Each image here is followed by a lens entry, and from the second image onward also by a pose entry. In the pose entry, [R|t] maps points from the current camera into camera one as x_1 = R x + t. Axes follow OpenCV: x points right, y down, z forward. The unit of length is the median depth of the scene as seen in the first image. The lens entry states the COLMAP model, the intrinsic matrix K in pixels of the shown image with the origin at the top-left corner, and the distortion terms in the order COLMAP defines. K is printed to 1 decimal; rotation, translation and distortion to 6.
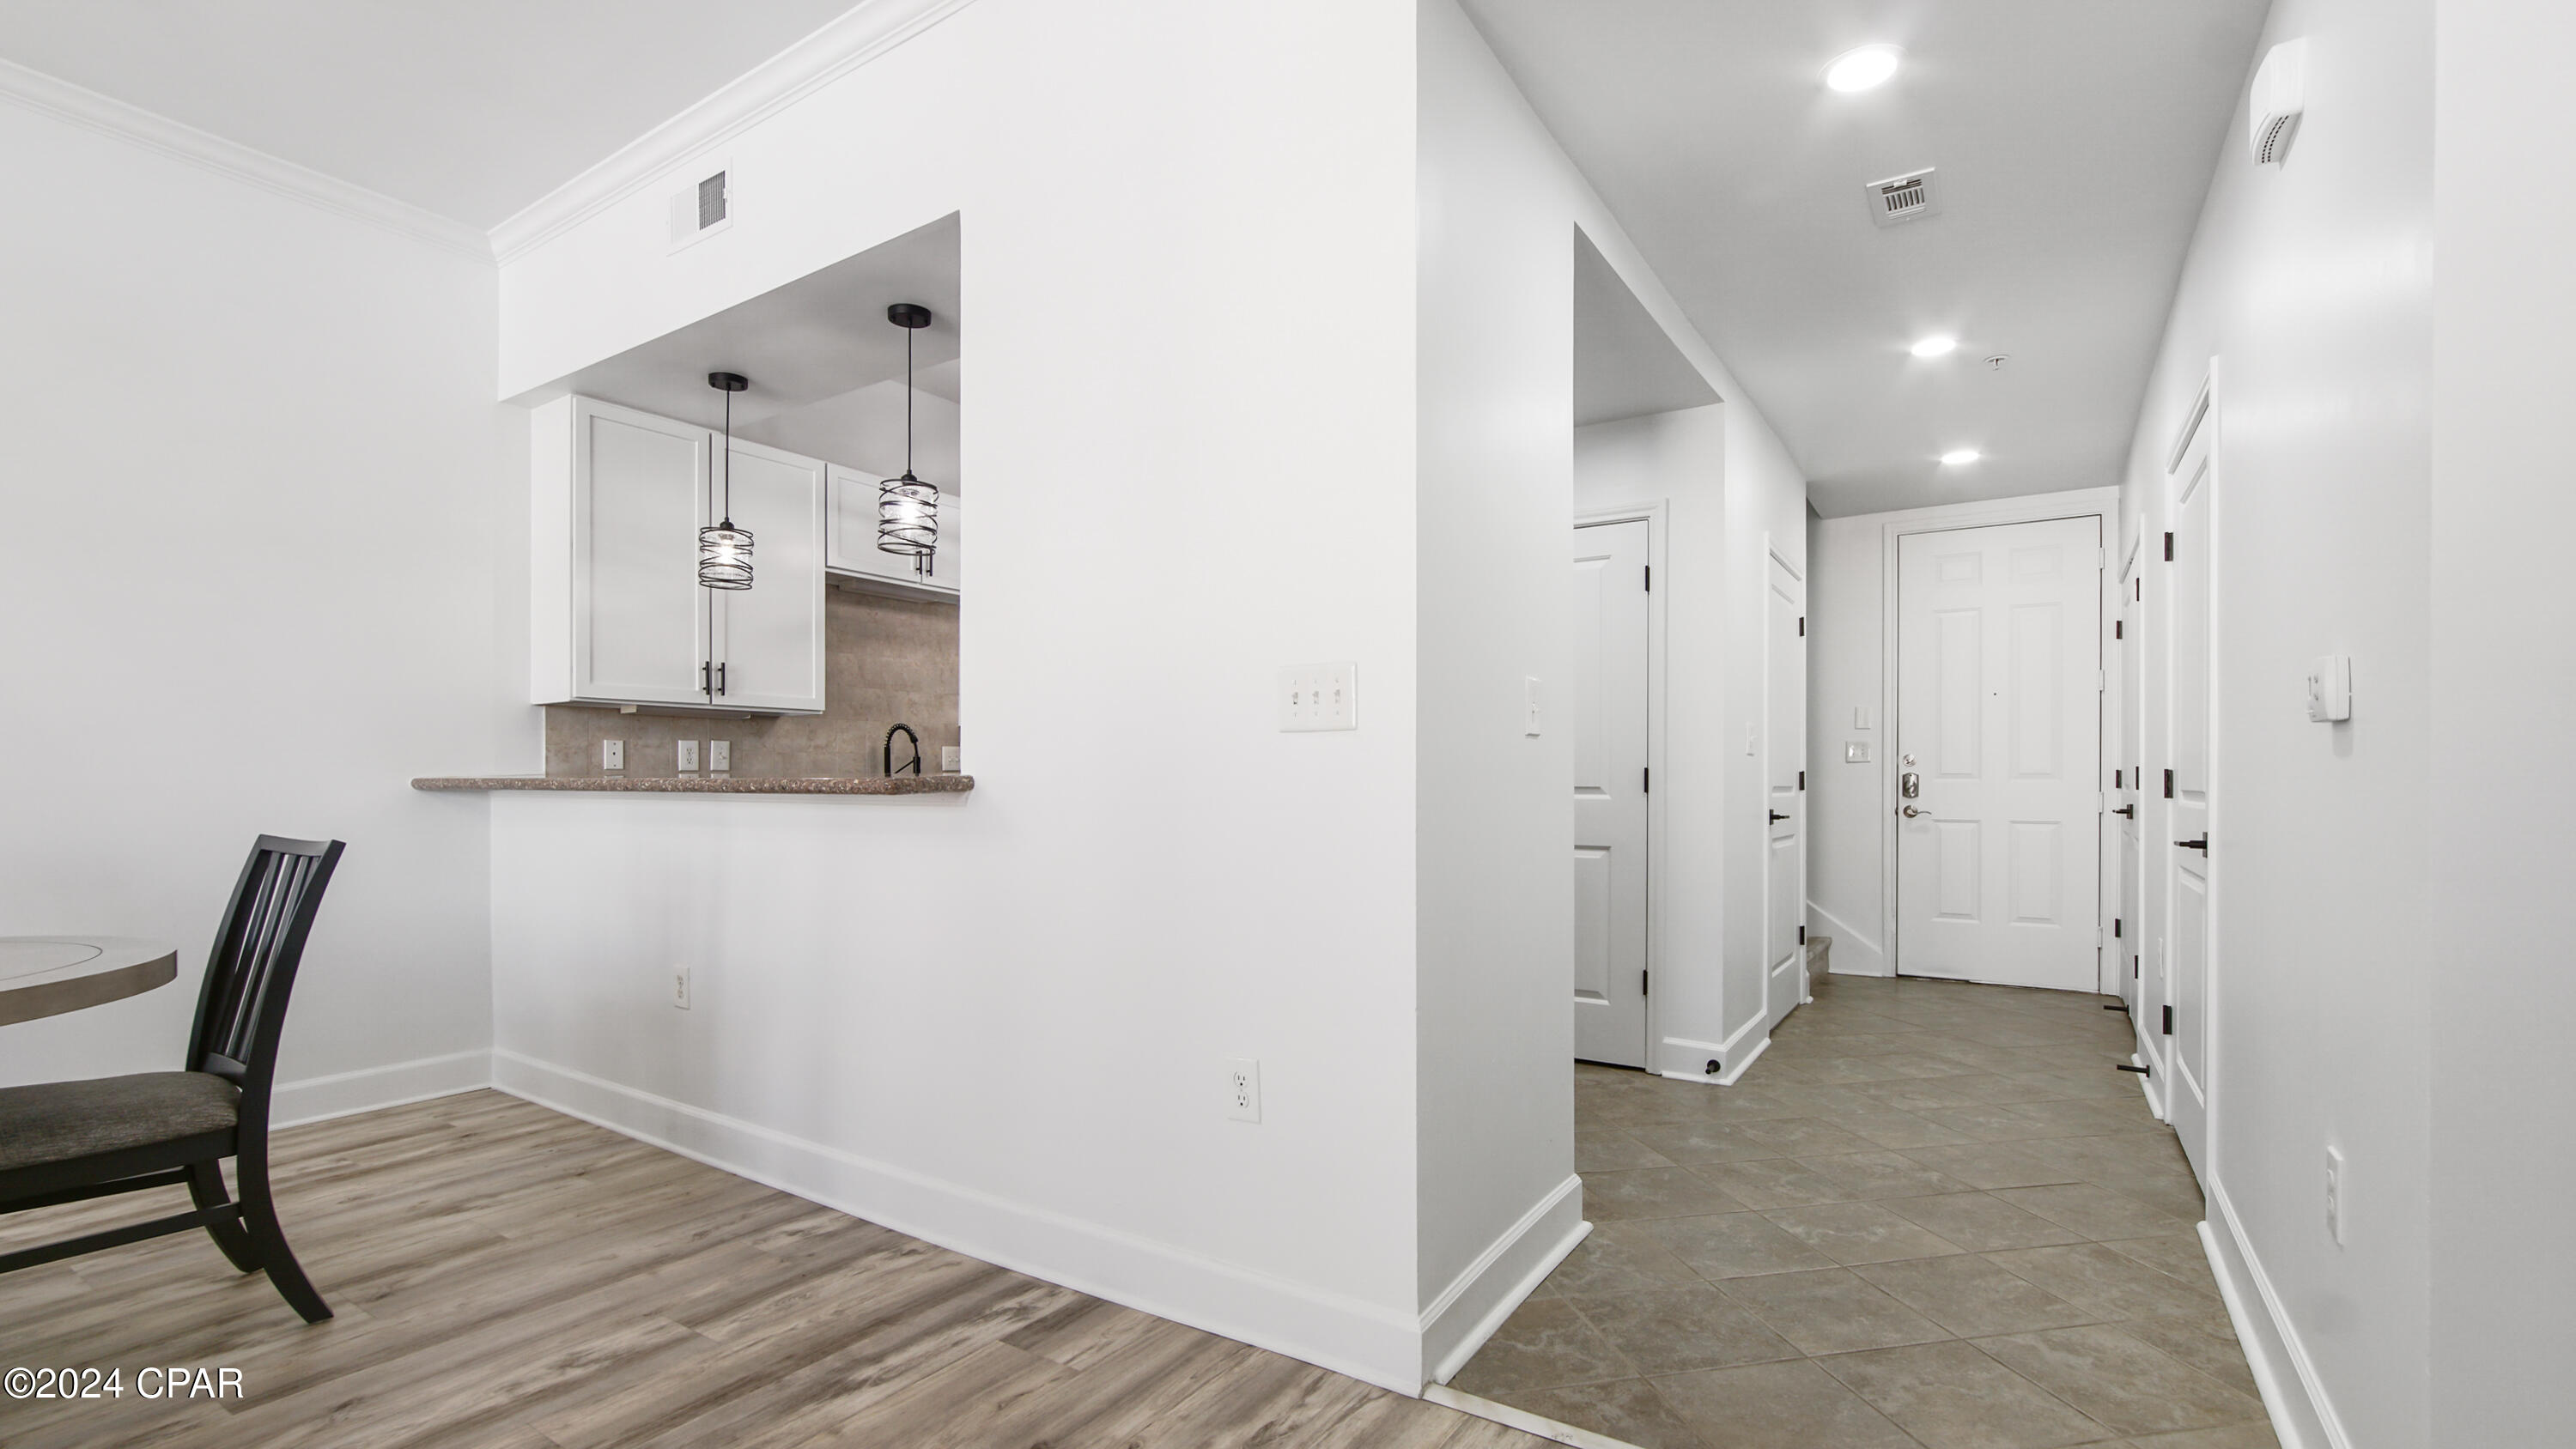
lens RADIAL K [[1137.2, 0, 1284.2], [0, 1137.2, 788.2], [0, 0, 1]] dist [-0.015594, 0.000104]
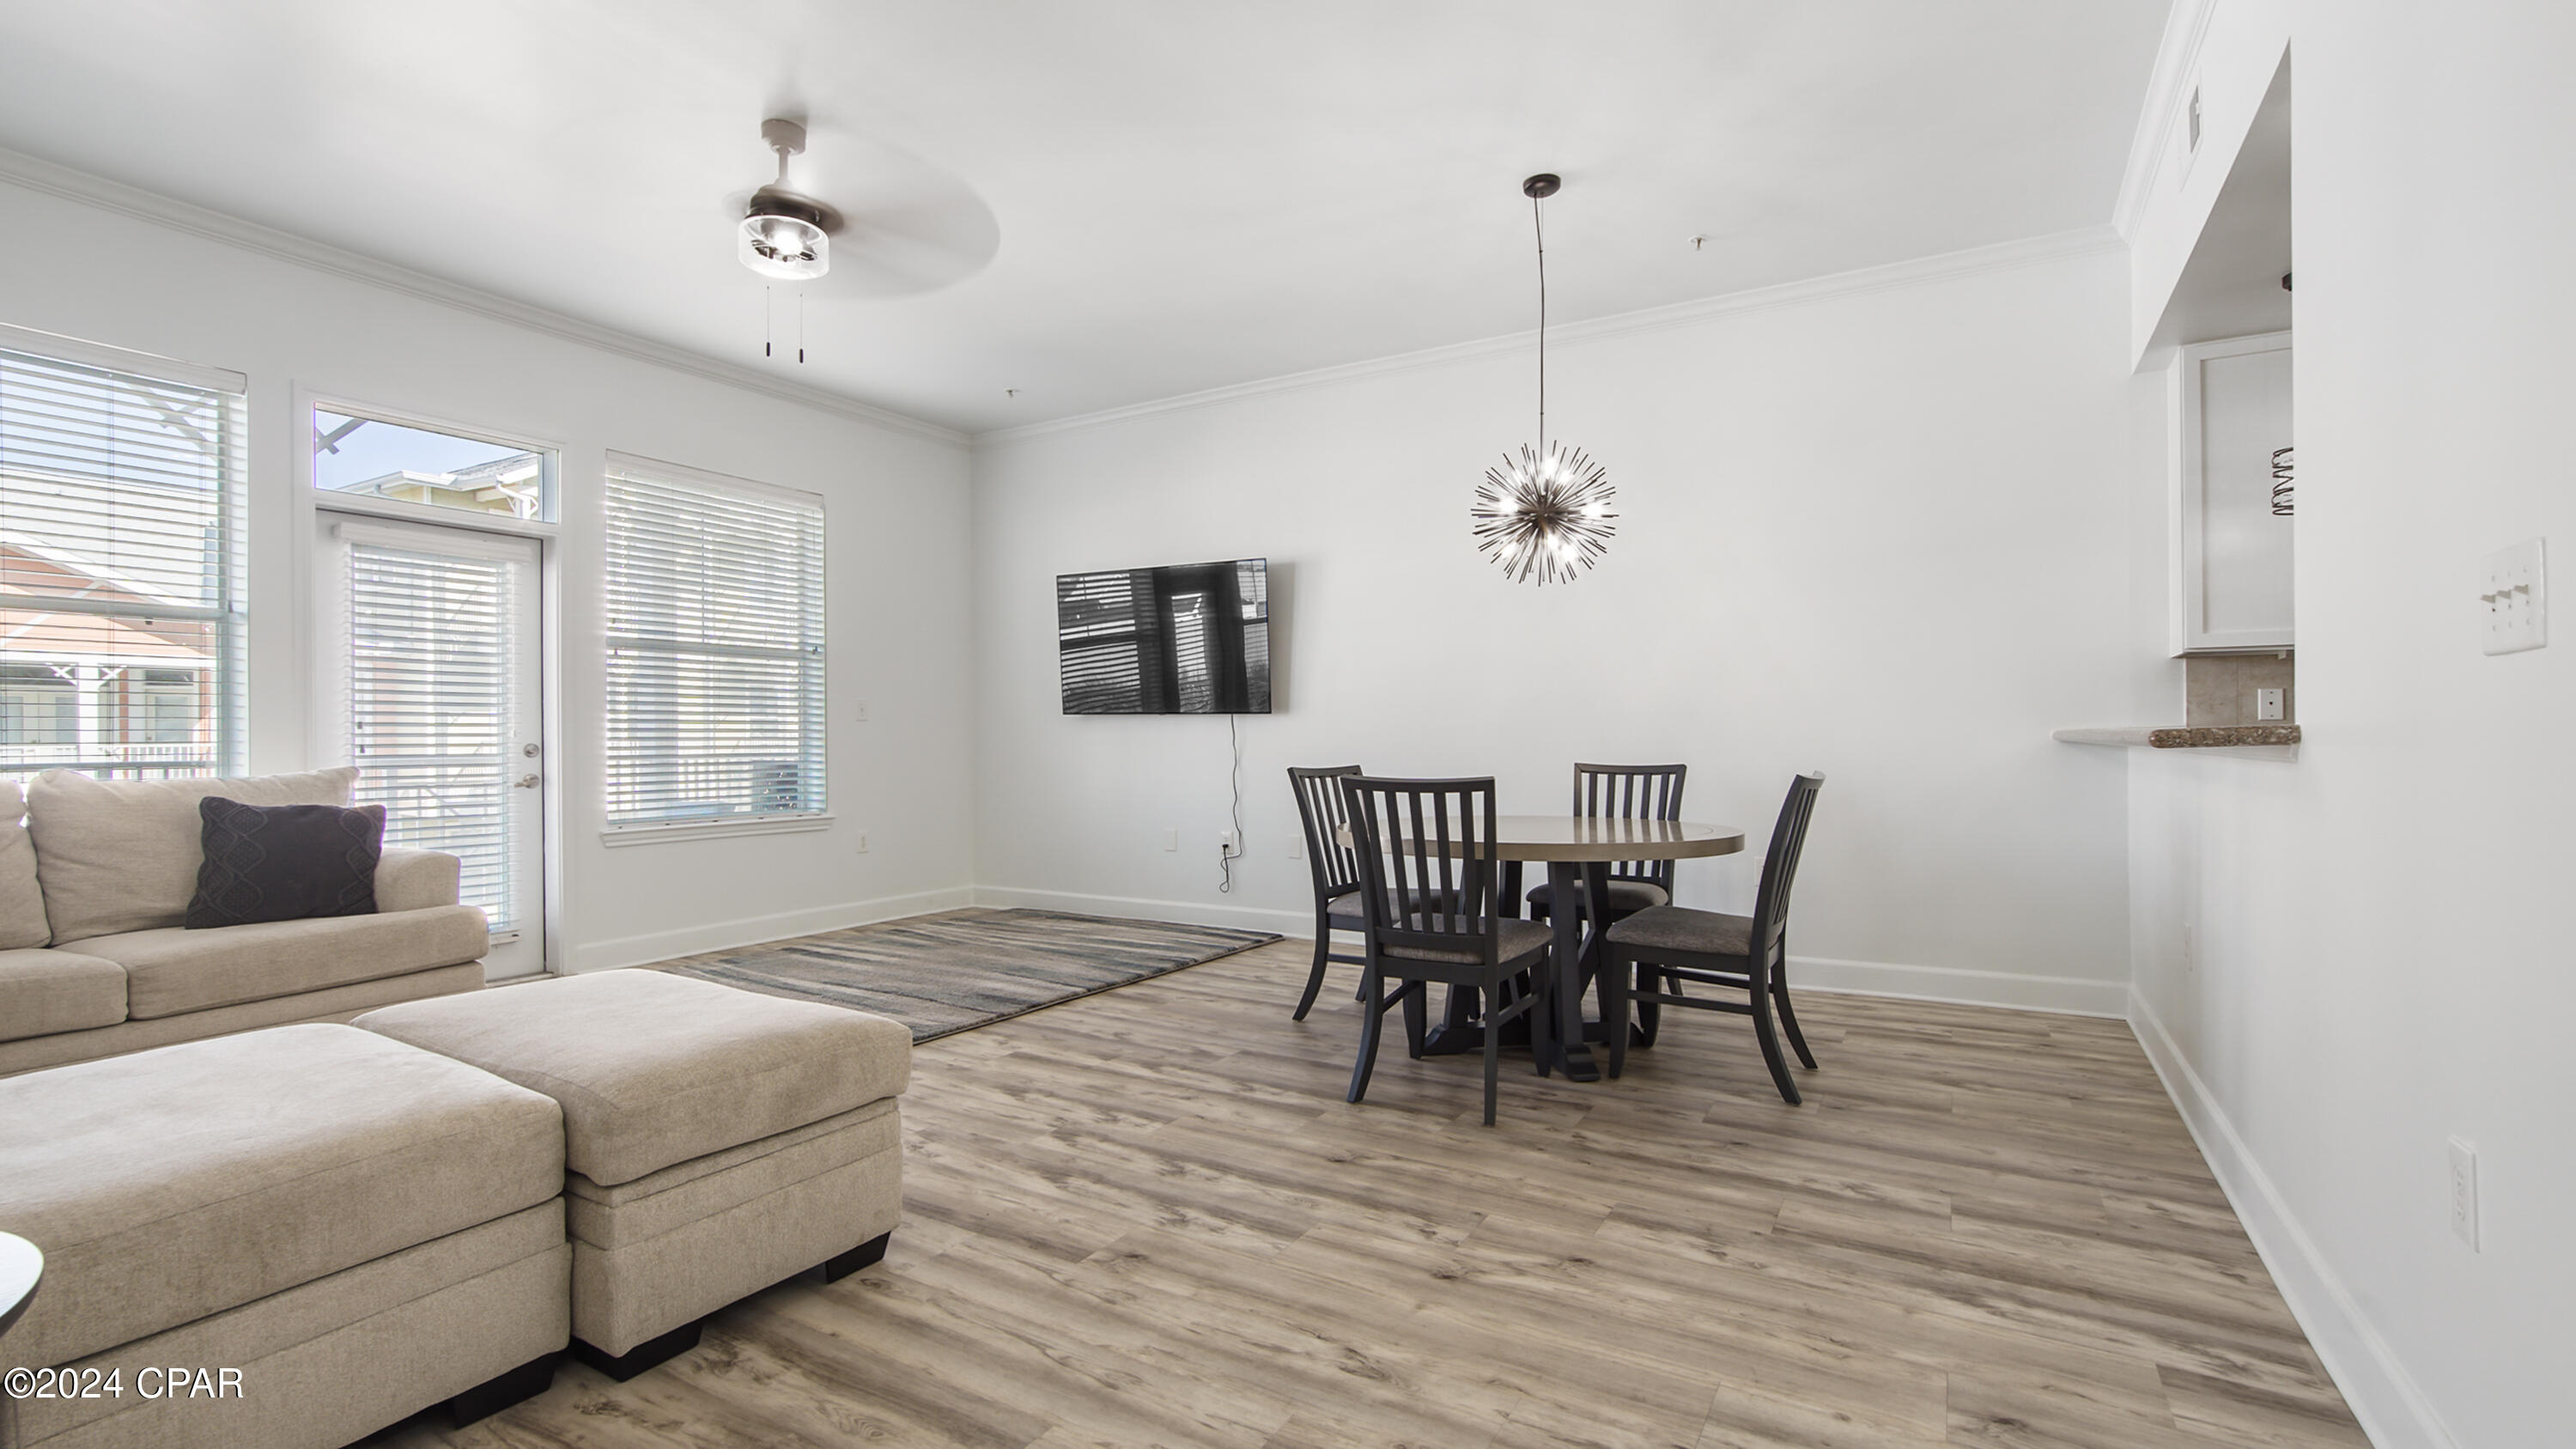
lens RADIAL K [[1155.9, 0, 1295.9], [0, 1155.9, 740.9], [0, 0, 1]] dist [-0.021873, 0.011873]
pose [[0.059213, 0.006131, -0.998227, 0.615888], [-0.008137, 0.999951, 0.005659, 0.003809], [0.998212, 0.007788, 0.059260, 0.285859]]
